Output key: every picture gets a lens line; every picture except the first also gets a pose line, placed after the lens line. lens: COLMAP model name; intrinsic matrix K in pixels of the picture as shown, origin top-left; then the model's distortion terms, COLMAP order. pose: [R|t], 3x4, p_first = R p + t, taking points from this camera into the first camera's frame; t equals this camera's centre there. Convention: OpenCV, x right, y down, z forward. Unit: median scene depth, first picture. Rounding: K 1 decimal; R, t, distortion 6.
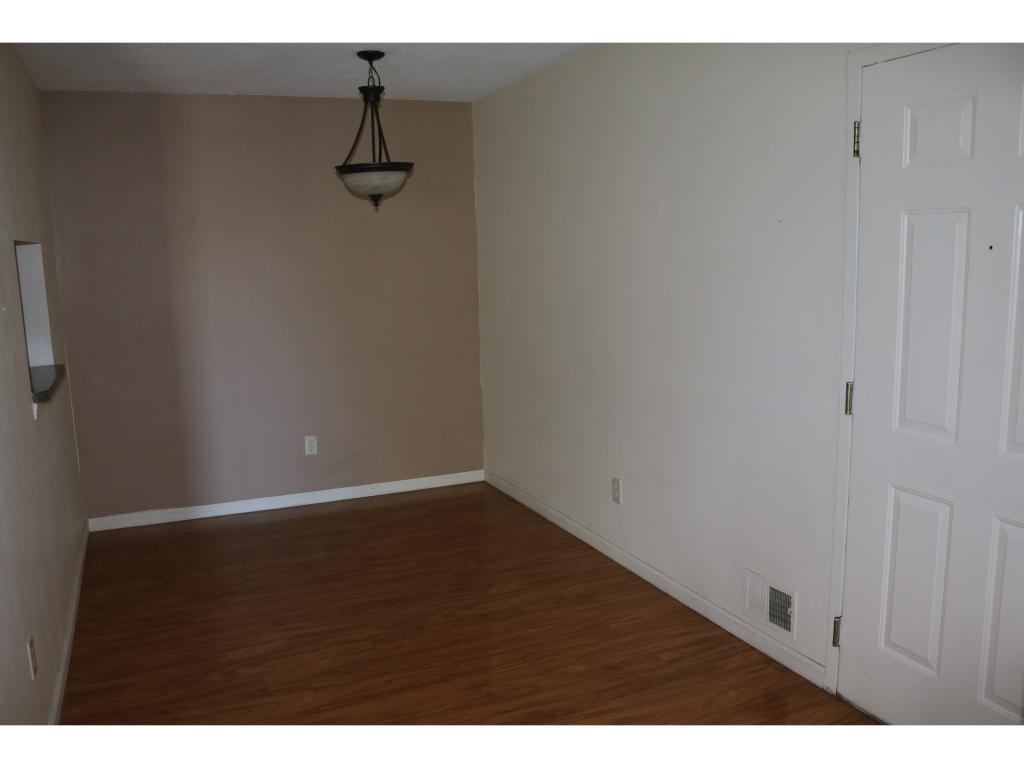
lens RADIAL K [[857.1, 0, 513.7], [0, 857.1, 386.2], [0, 0, 1]] dist [-0.147583, 0.114013]
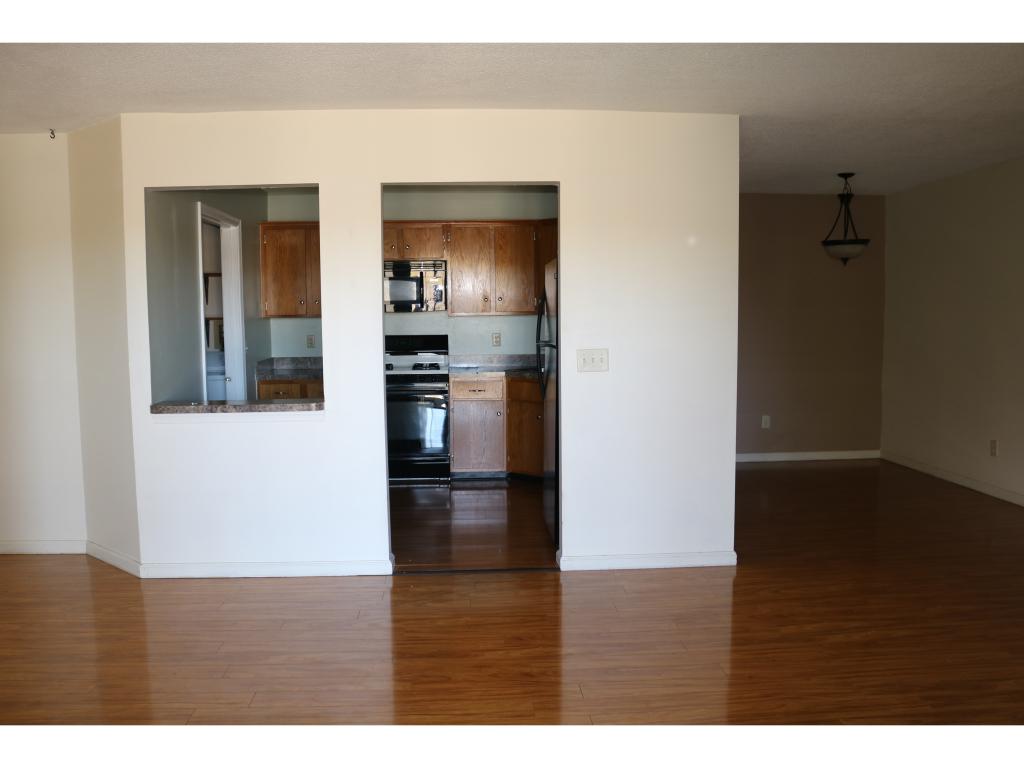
lens RADIAL K [[857.1, 0, 507.8], [0, 857.1, 384.7], [0, 0, 1]] dist [-0.147583, 0.114013]
pose [[0.936577, 0.044822, -0.347583, -0.202163], [-0.068353, 0.996104, -0.055727, 0.160827], [0.343731, 0.075951, 0.935992, -0.755177]]
